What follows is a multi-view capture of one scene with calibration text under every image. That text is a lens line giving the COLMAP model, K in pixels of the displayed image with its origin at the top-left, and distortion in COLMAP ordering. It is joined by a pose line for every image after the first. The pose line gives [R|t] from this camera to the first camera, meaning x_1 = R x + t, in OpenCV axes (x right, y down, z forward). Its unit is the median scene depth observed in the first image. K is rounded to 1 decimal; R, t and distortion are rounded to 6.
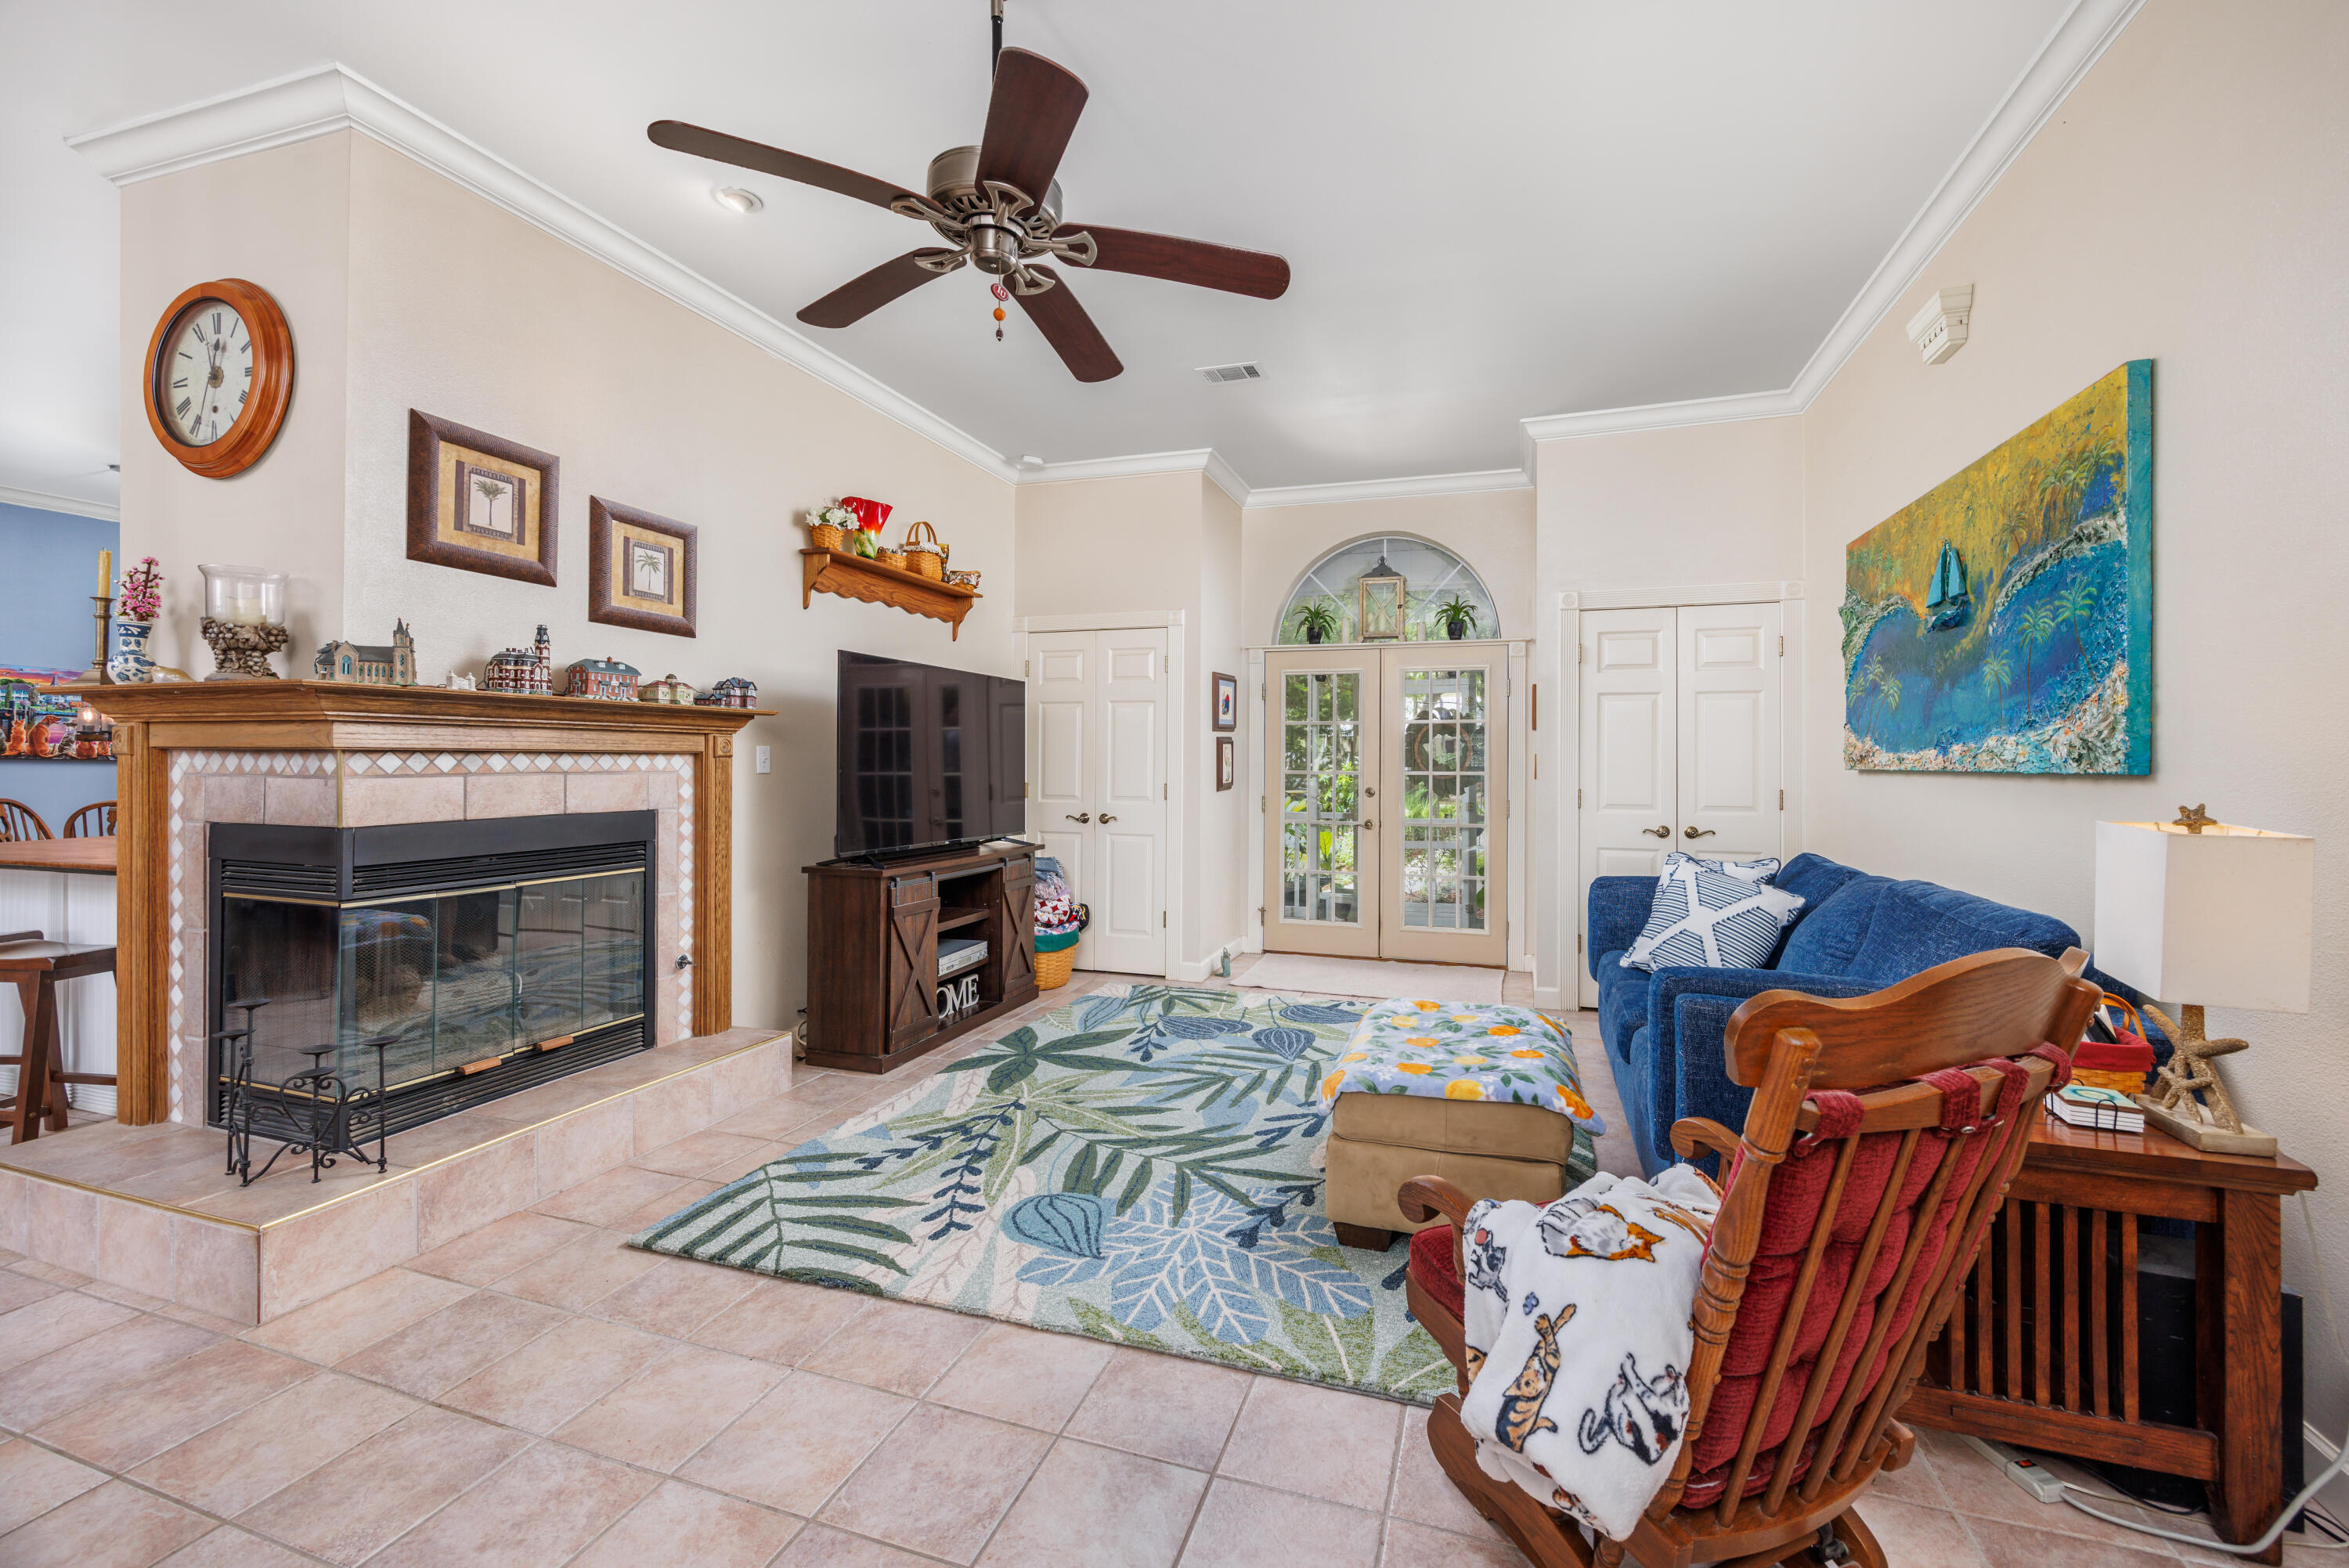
lens RADIAL K [[909.4, 0, 1210.7], [0, 909.4, 757.8], [0, 0, 1]] dist [-0.001306, -0.000122]
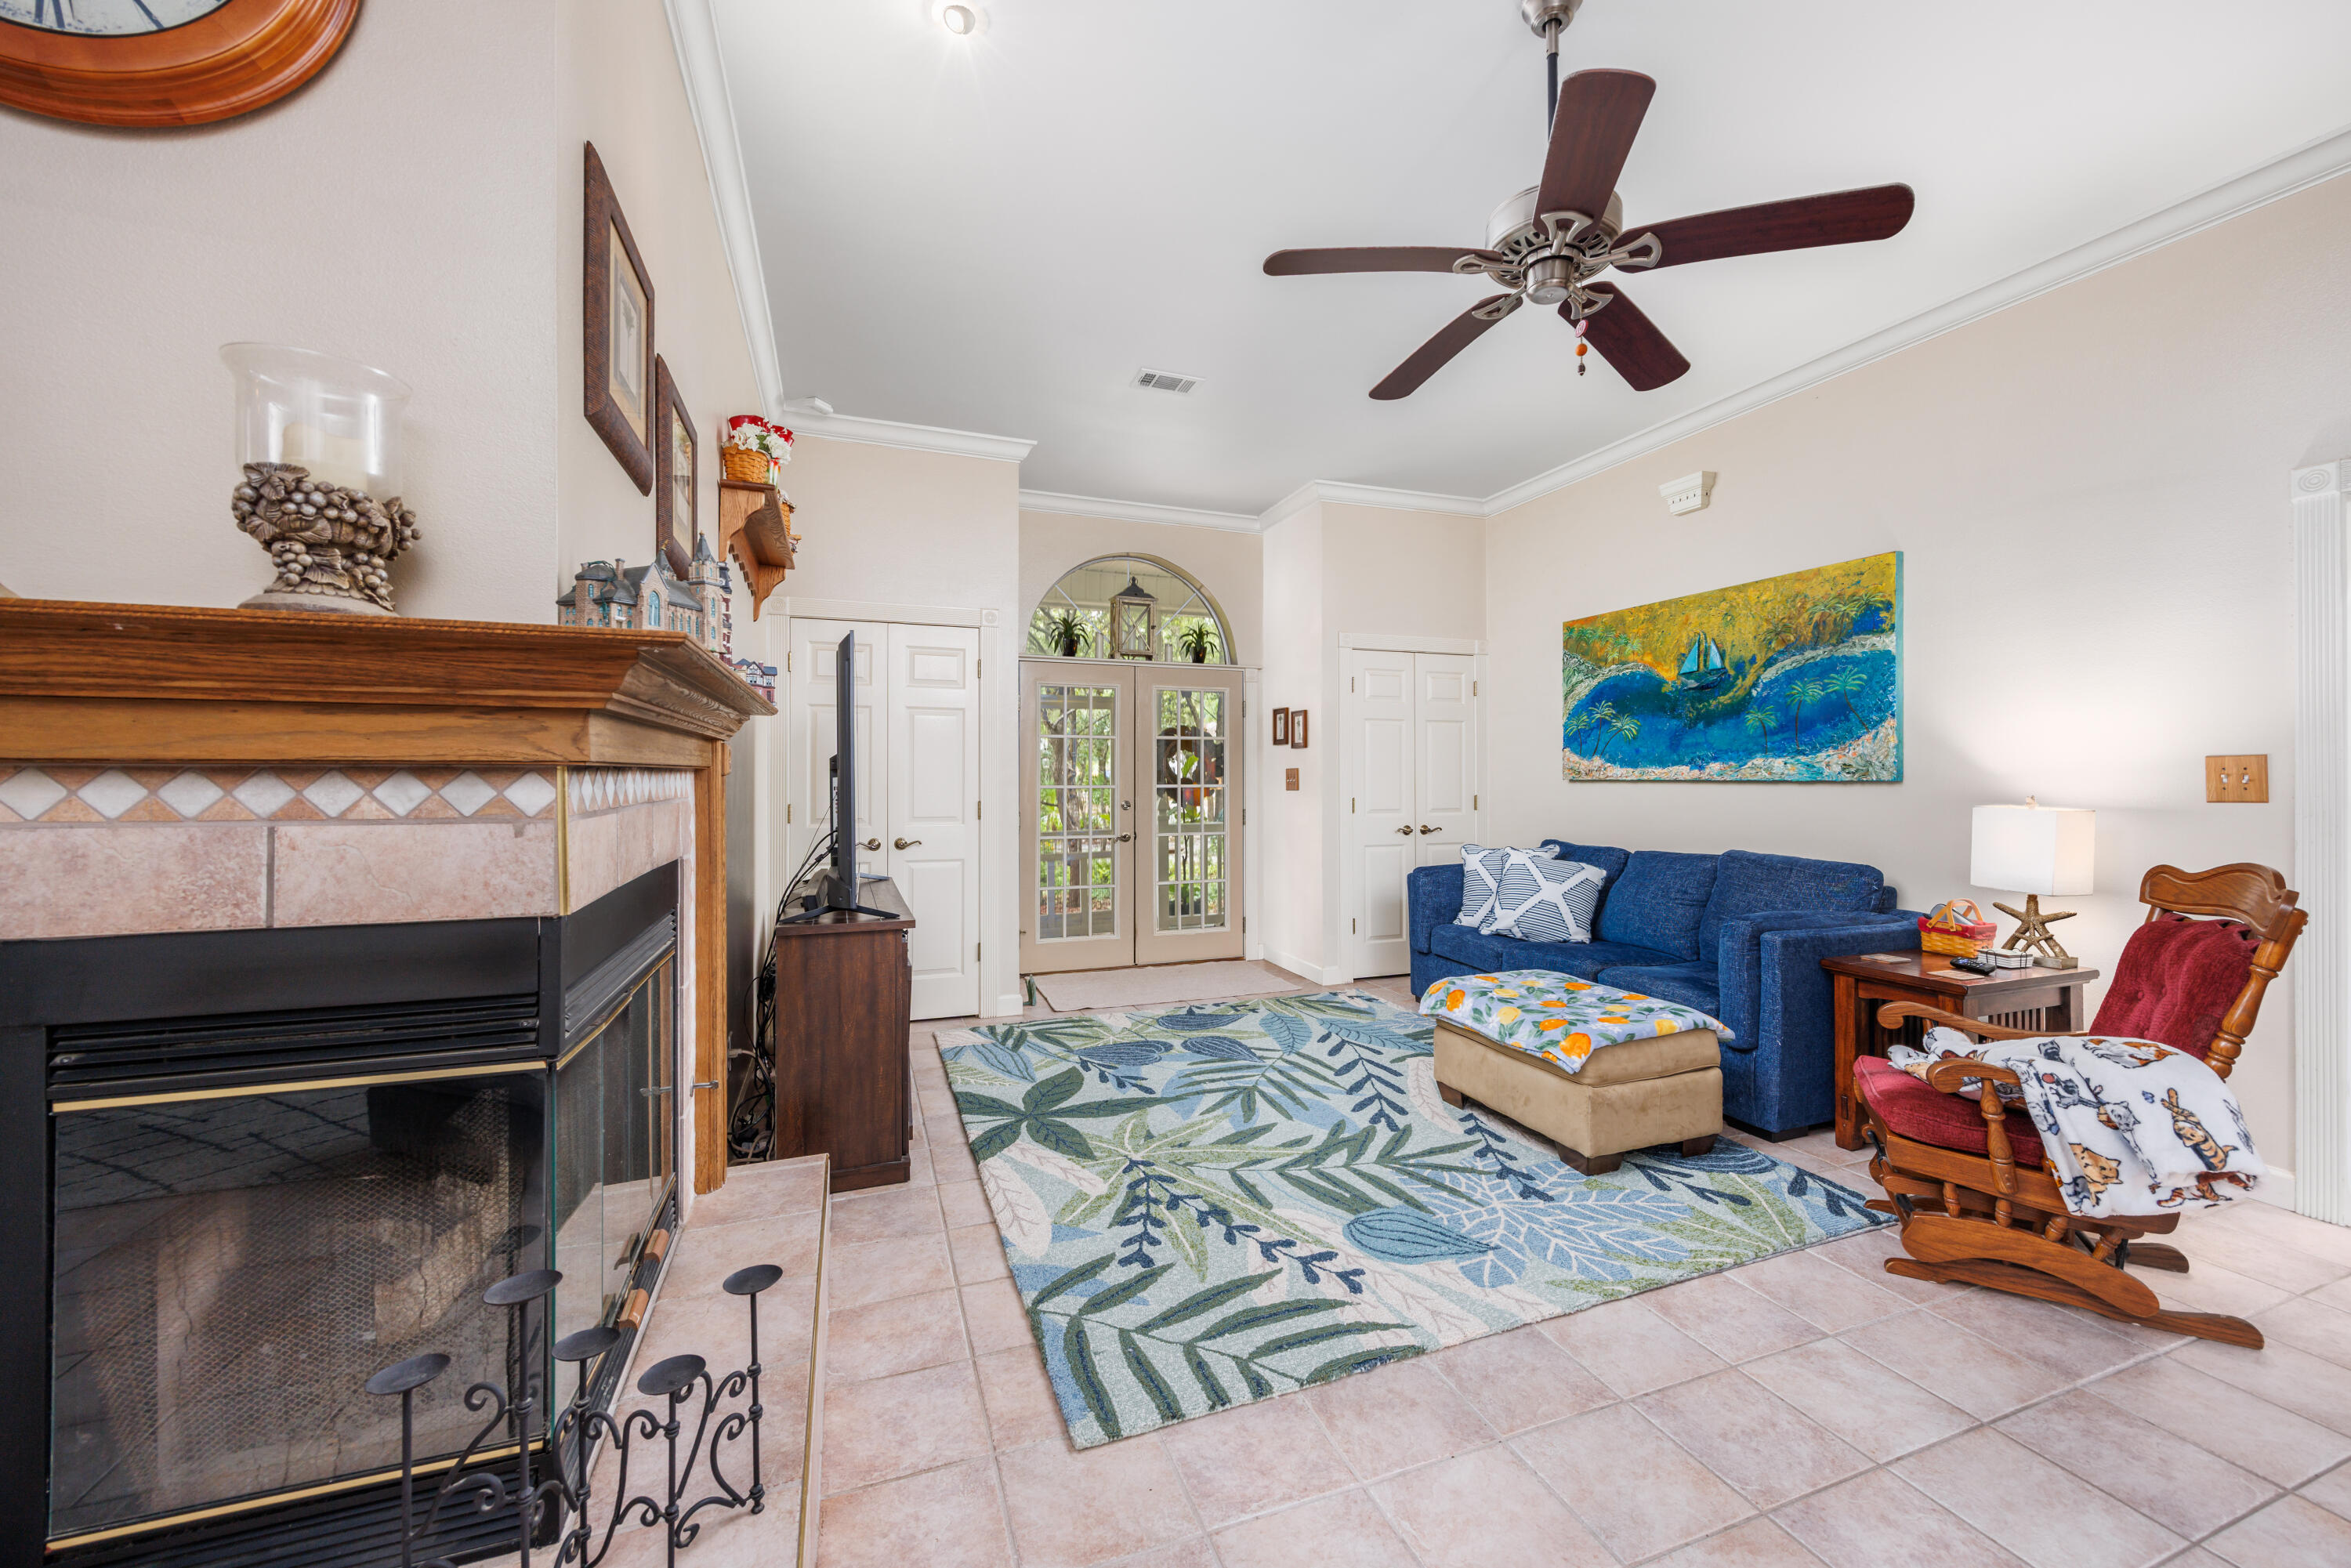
lens RADIAL K [[909.7, 0, 1182.8], [0, 909.7, 774.4], [0, 0, 1]] dist [0.001293, 0.000035]
pose [[0.788254, -0.004992, 0.615329, -0.807761], [0.002465, 0.999985, 0.004956, -0.004858], [-0.615345, -0.002390, 0.788255, 0.298688]]
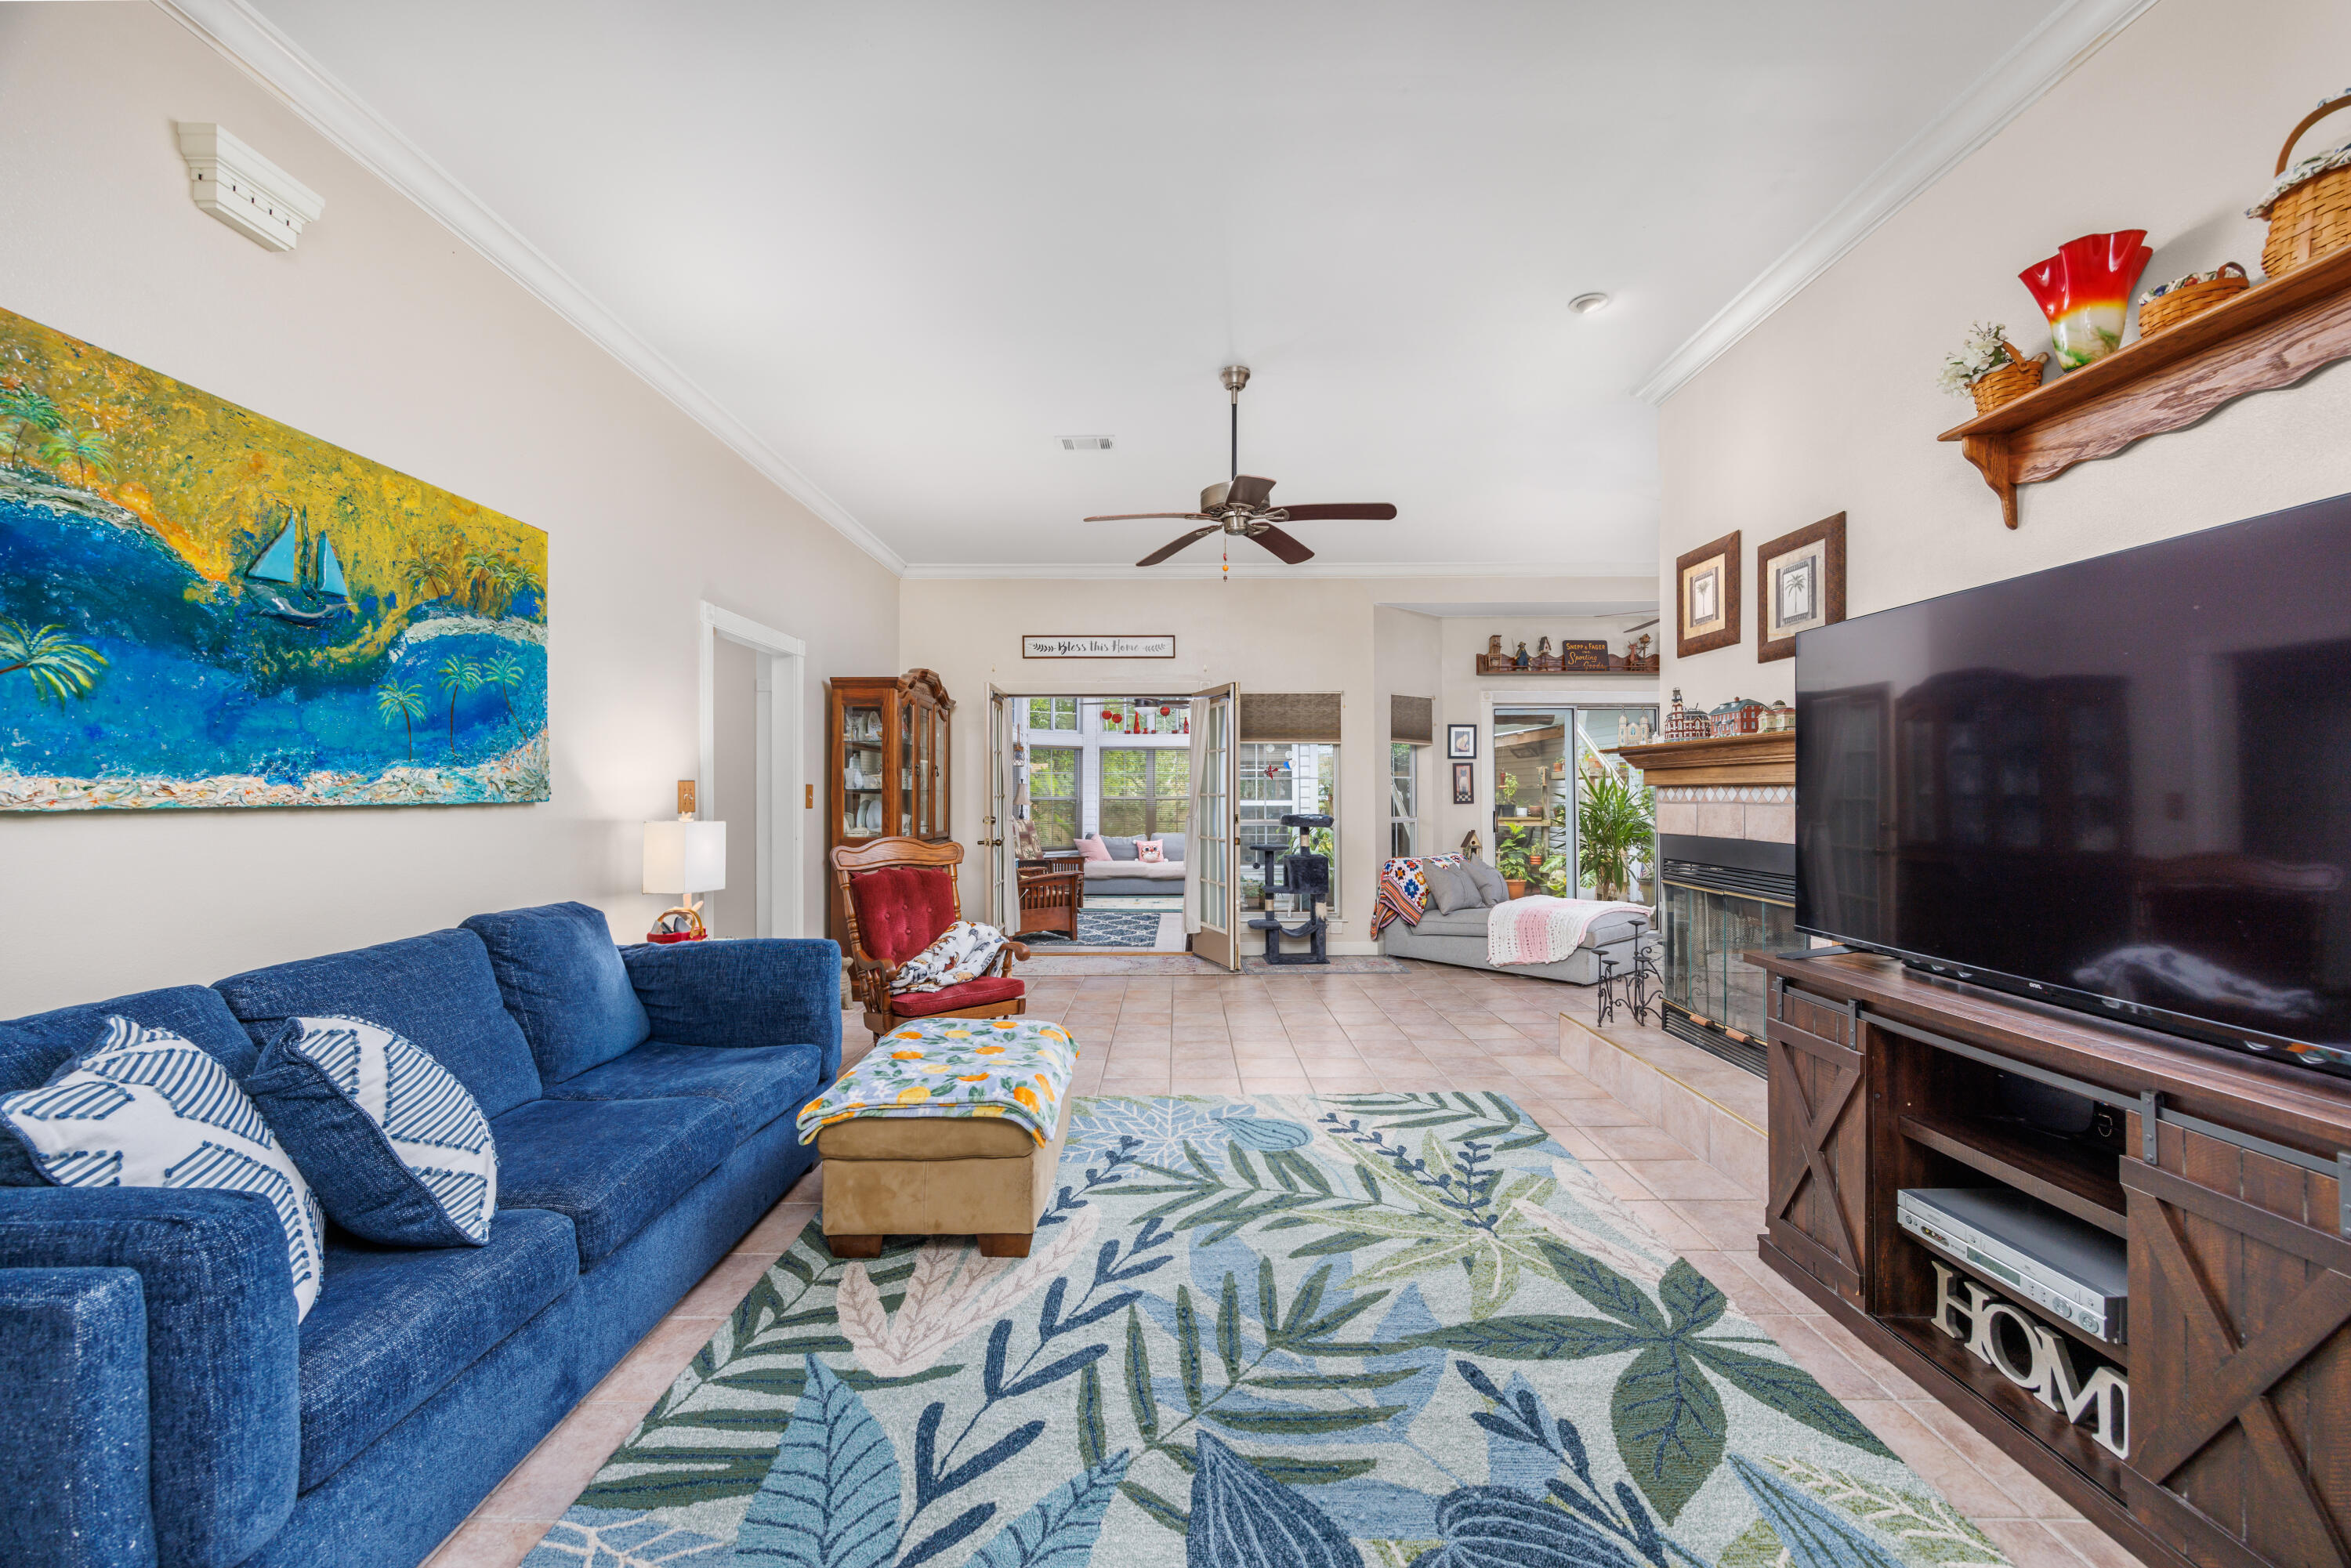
lens RADIAL K [[909.7, 0, 1182.8], [0, 909.7, 774.4], [0, 0, 1]] dist [0.001293, 0.000035]
pose [[-0.947833, -0.006606, -0.318700, 0.320923], [0.001474, 0.999684, -0.025107, 0.008213], [0.318765, -0.024268, -0.947523, 1.864978]]
